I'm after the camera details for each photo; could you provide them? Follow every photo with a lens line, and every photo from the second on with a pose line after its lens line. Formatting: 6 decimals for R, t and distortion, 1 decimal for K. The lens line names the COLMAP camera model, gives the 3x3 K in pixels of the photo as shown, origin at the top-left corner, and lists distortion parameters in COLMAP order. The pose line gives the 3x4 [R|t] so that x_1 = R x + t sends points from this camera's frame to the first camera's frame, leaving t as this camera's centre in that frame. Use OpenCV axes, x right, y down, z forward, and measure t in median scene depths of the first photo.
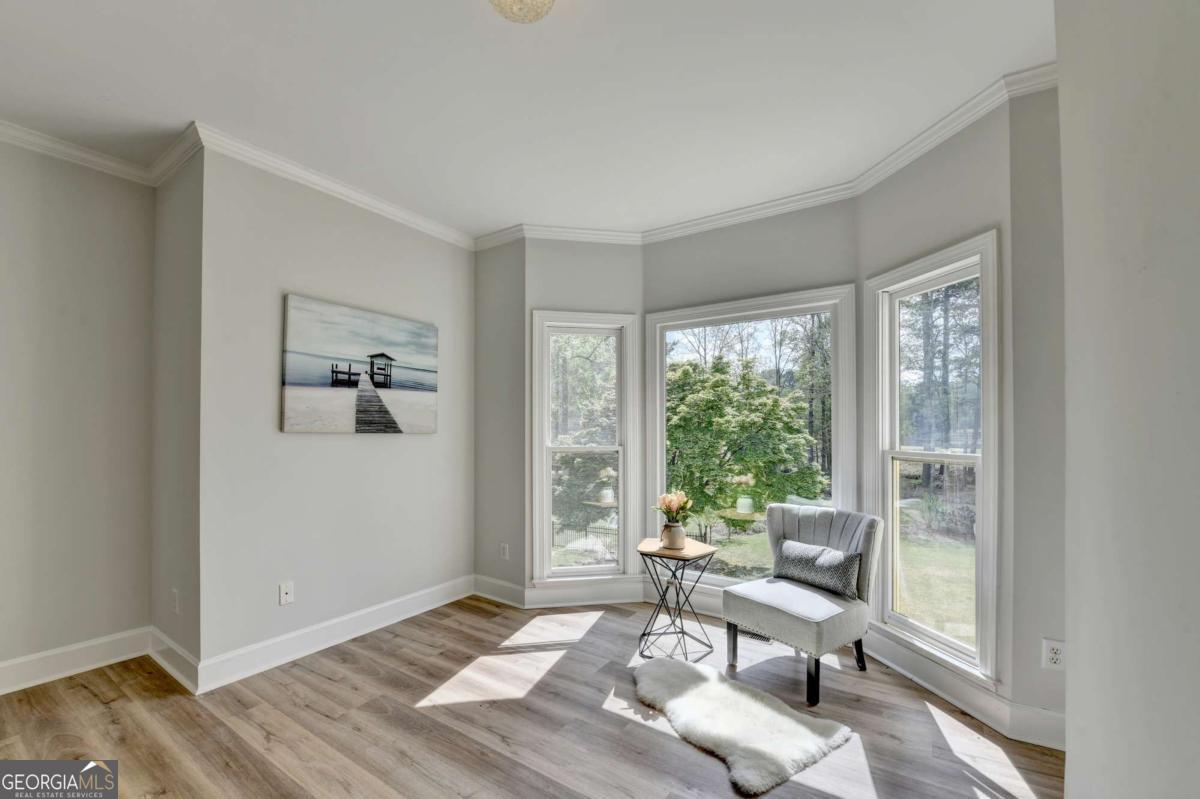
lens RADIAL K [[495.4, 0, 589.9], [0, 495.4, 427.3], [0, 0, 1]] dist [-0.014583, -0.000384]
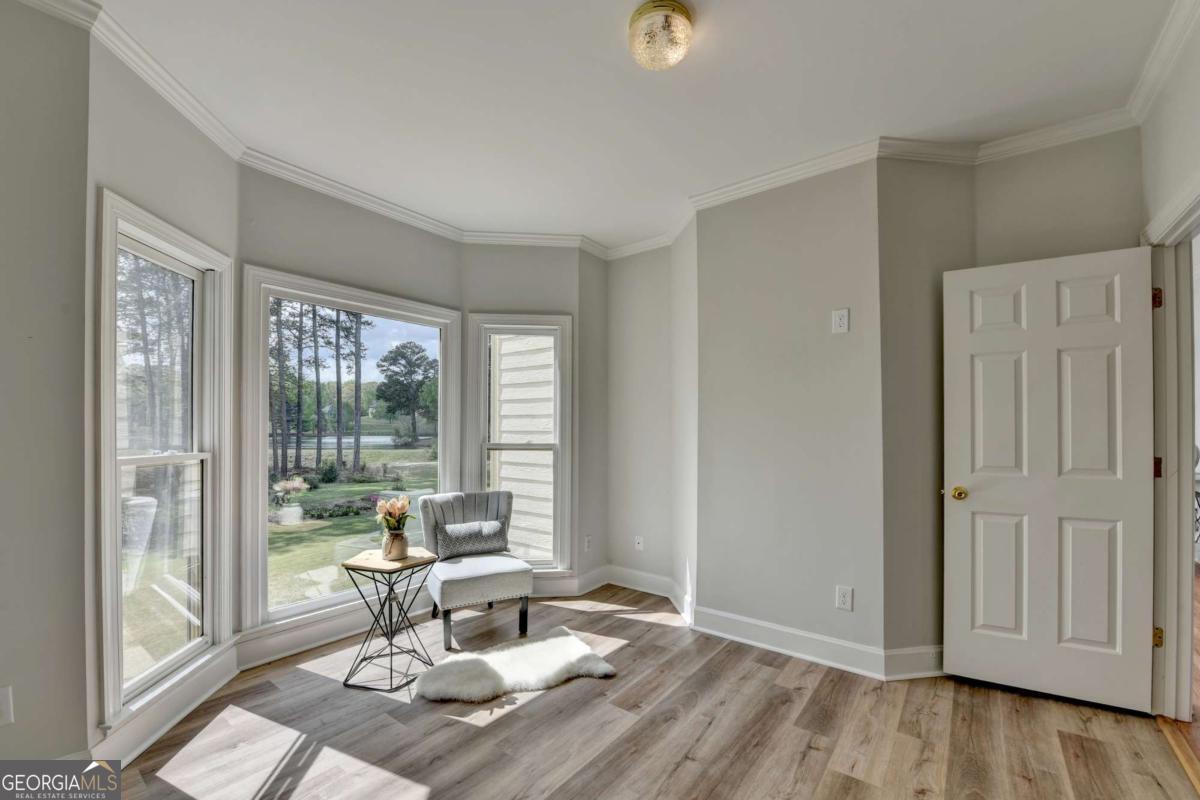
lens RADIAL K [[495.4, 0, 589.9], [0, 495.4, 427.8], [0, 0, 1]] dist [-0.014583, -0.000384]
pose [[0.074140, 0.003012, 0.997243, -0.682539], [-0.006445, 0.999976, -0.002541, 0.005449], [-0.997227, -0.006239, 0.074157, 0.564263]]
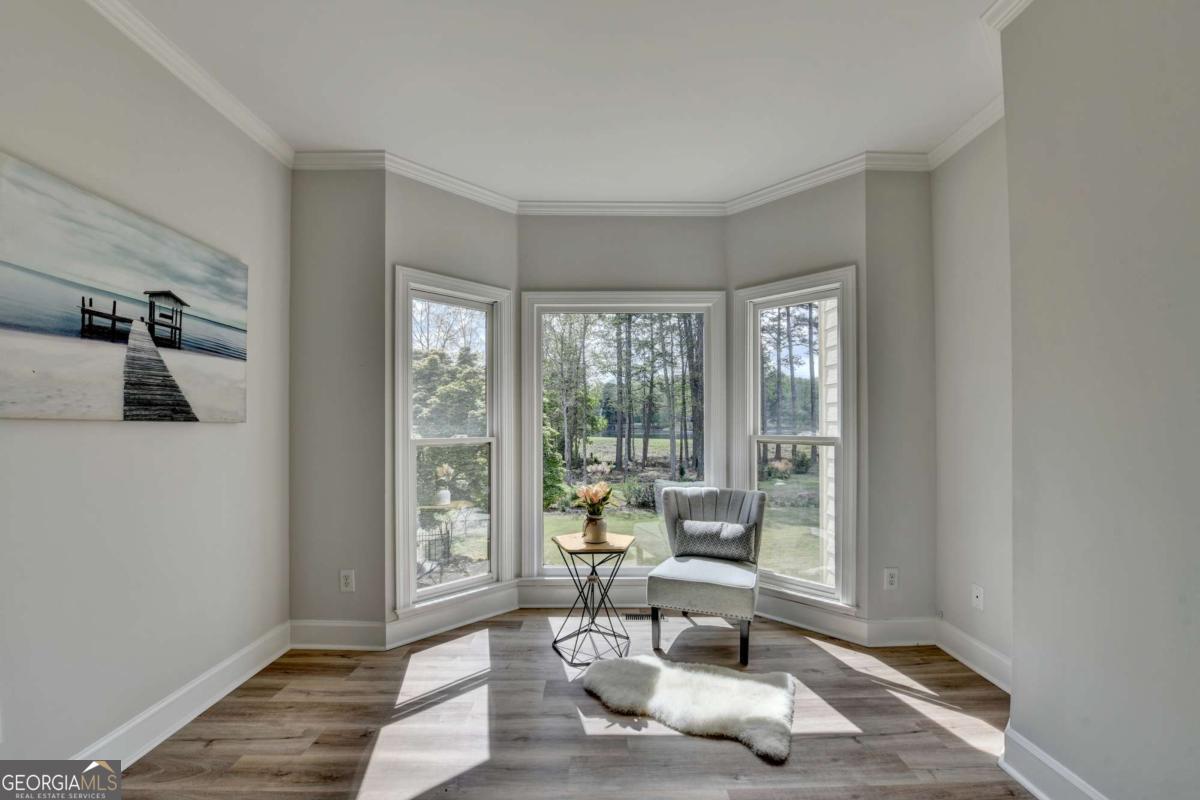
lens RADIAL K [[494.8, 0, 609.5], [0, 494.8, 420.0], [0, 0, 1]] dist [-0.013144, -0.000750]
pose [[0.821691, 0.001692, 0.569930, -0.337339], [0.000036, 0.999995, -0.003021, 0.012793], [-0.569933, 0.002503, 0.821688, 0.201089]]
